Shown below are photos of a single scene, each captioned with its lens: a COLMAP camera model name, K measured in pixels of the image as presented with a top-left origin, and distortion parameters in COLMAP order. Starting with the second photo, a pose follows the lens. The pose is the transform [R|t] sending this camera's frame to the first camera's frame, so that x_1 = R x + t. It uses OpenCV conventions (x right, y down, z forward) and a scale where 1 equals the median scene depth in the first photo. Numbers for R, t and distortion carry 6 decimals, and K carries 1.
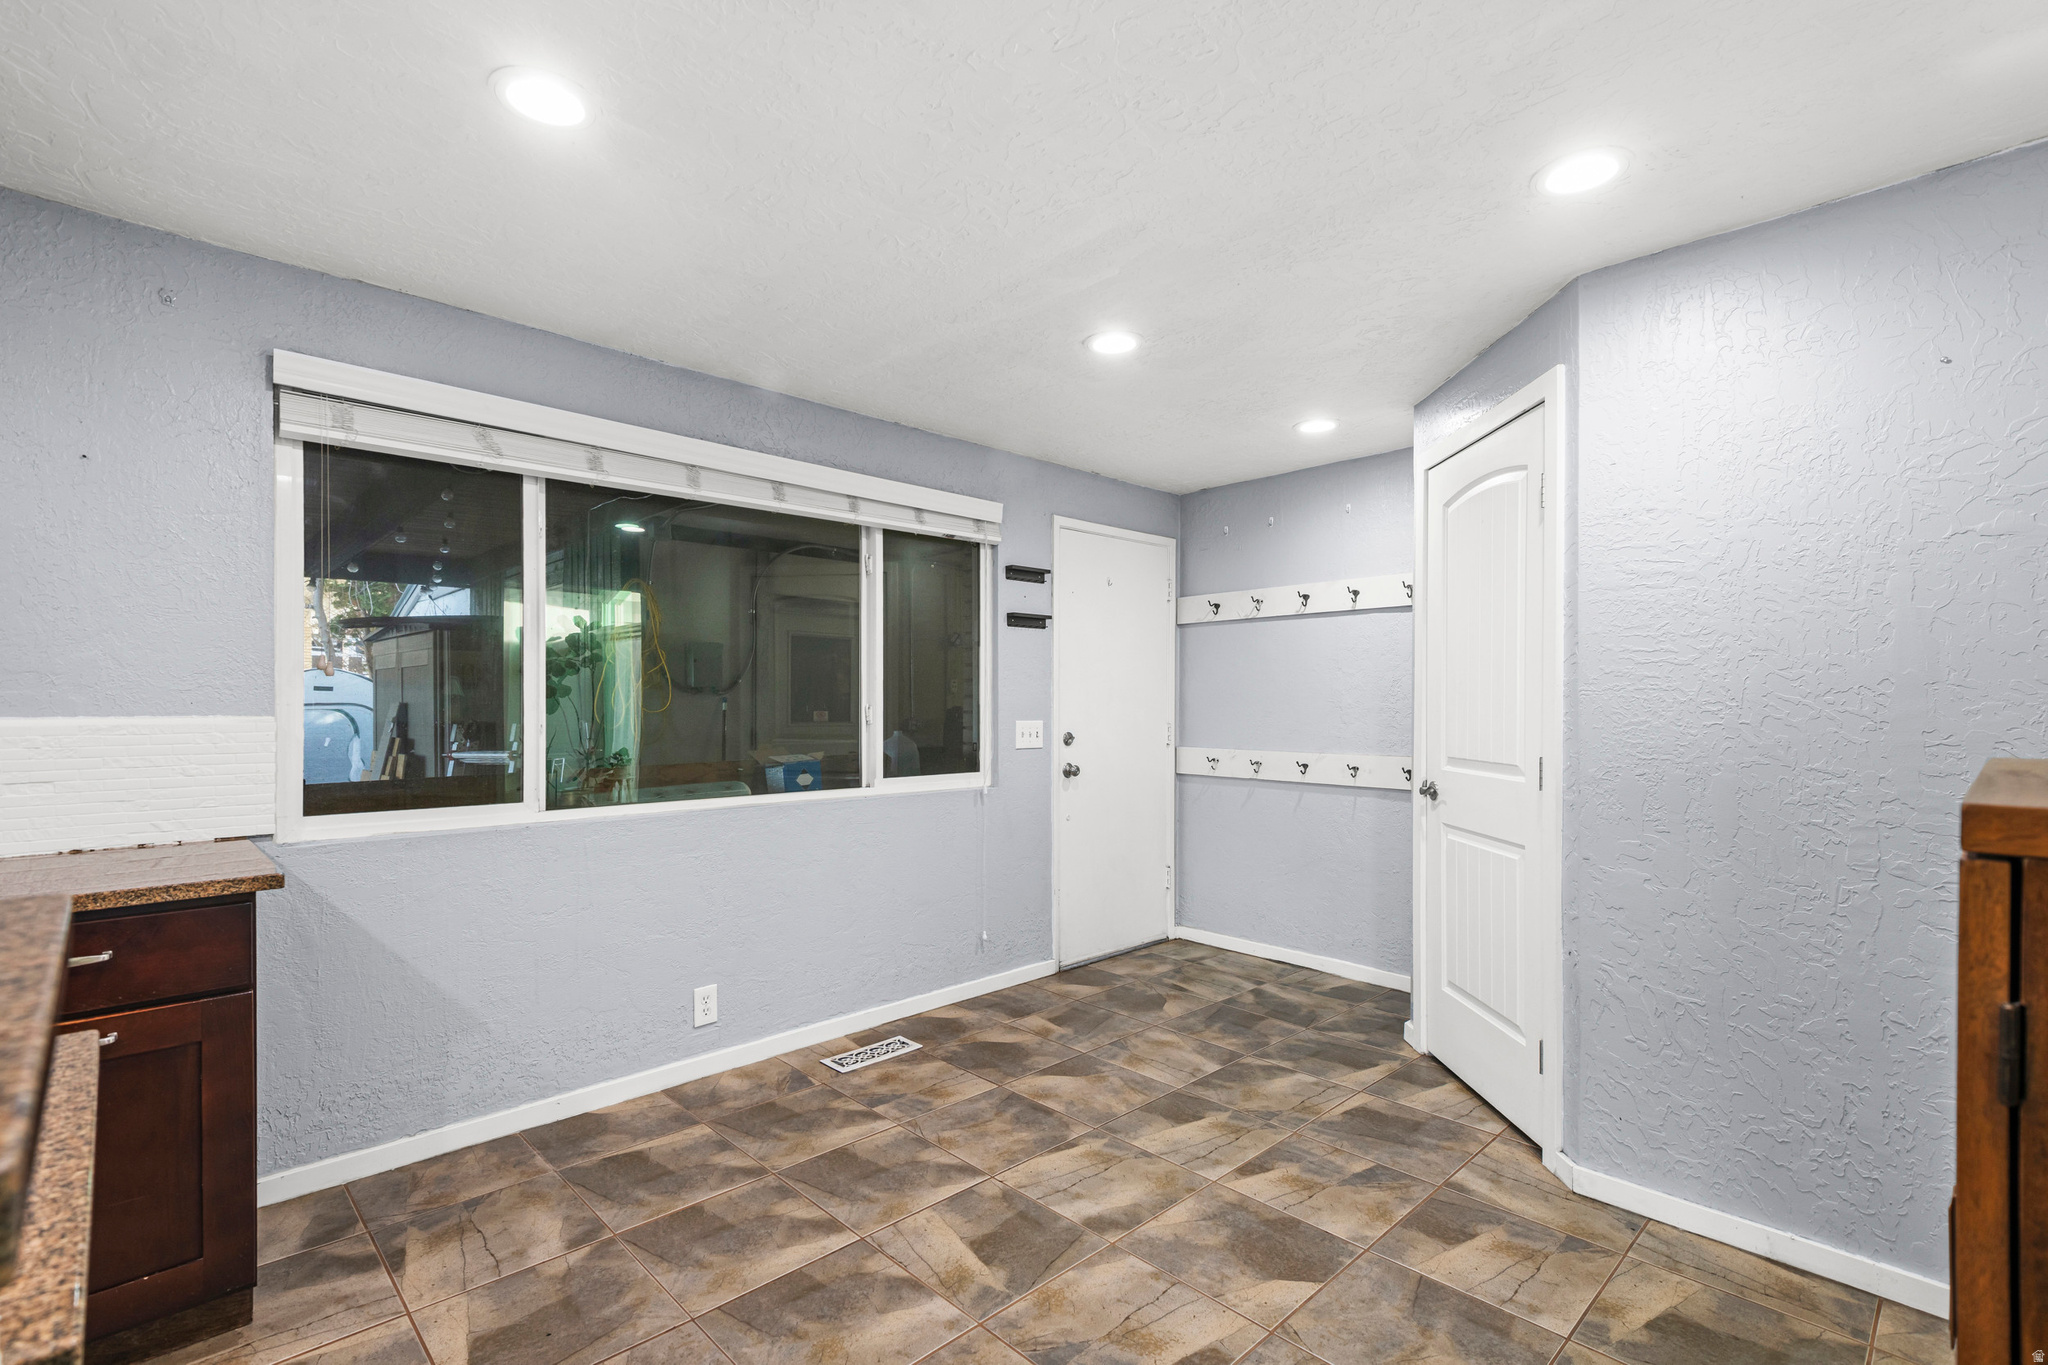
lens RADIAL K [[935.7, 0, 1028.0], [0, 935.7, 701.7], [0, 0, 1]] dist [0.000946, 0.000158]
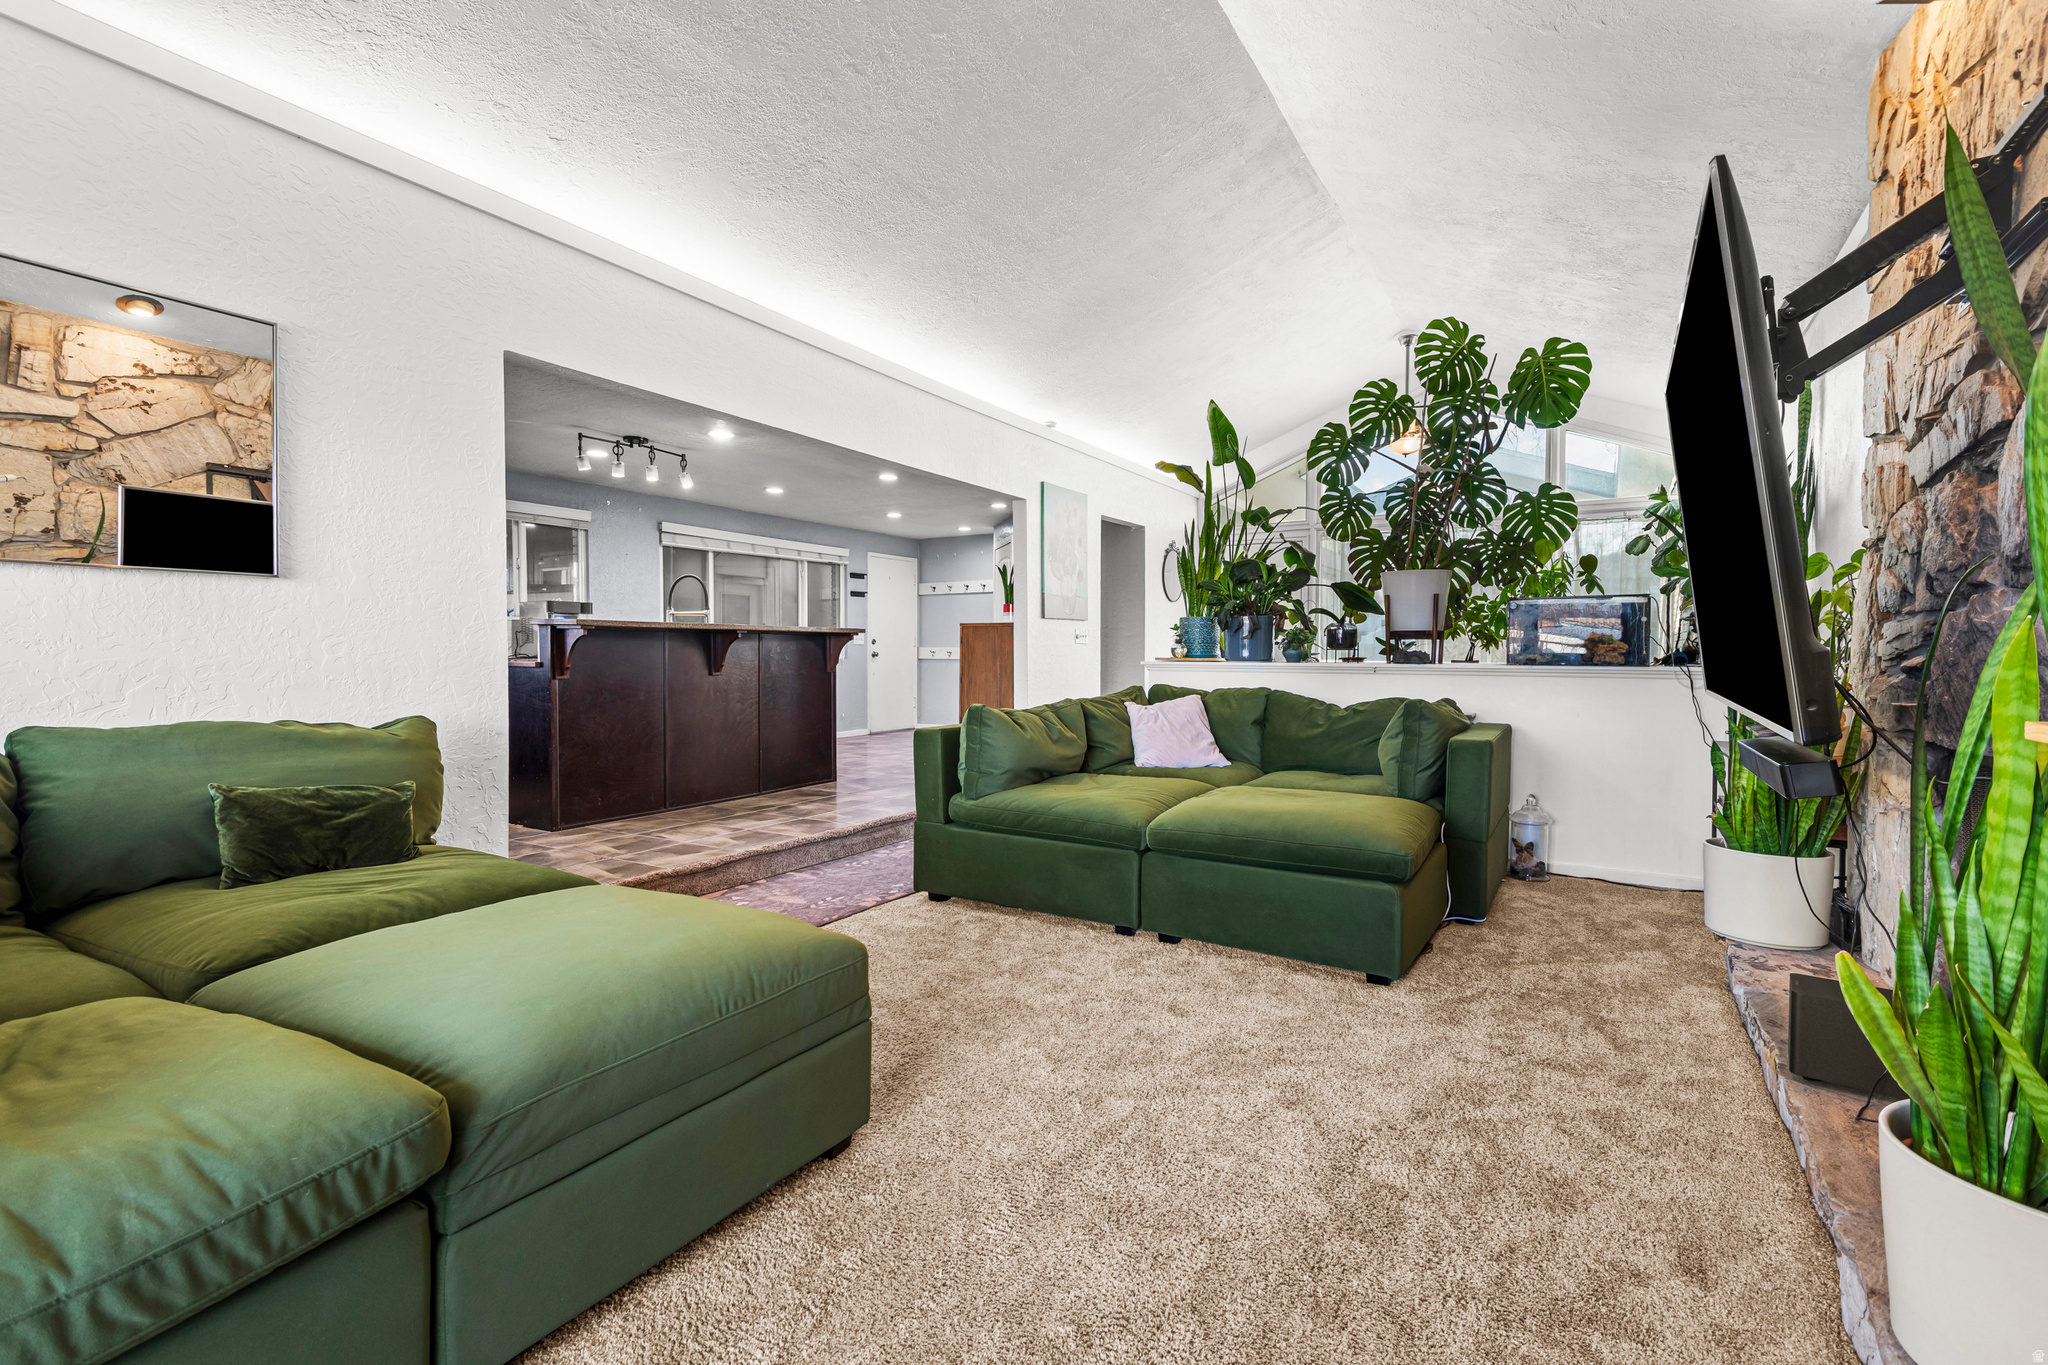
lens RADIAL K [[920.4, 0, 1027.2], [0, 920.4, 670.7], [0, 0, 1]] dist [-0.000317, -0.000474]
pose [[0.966969, -0.006280, 0.254817, -0.185845], [0.000716, 0.999759, 0.021924, 0.063286], [-0.254894, -0.021018, 0.966741, -1.465068]]
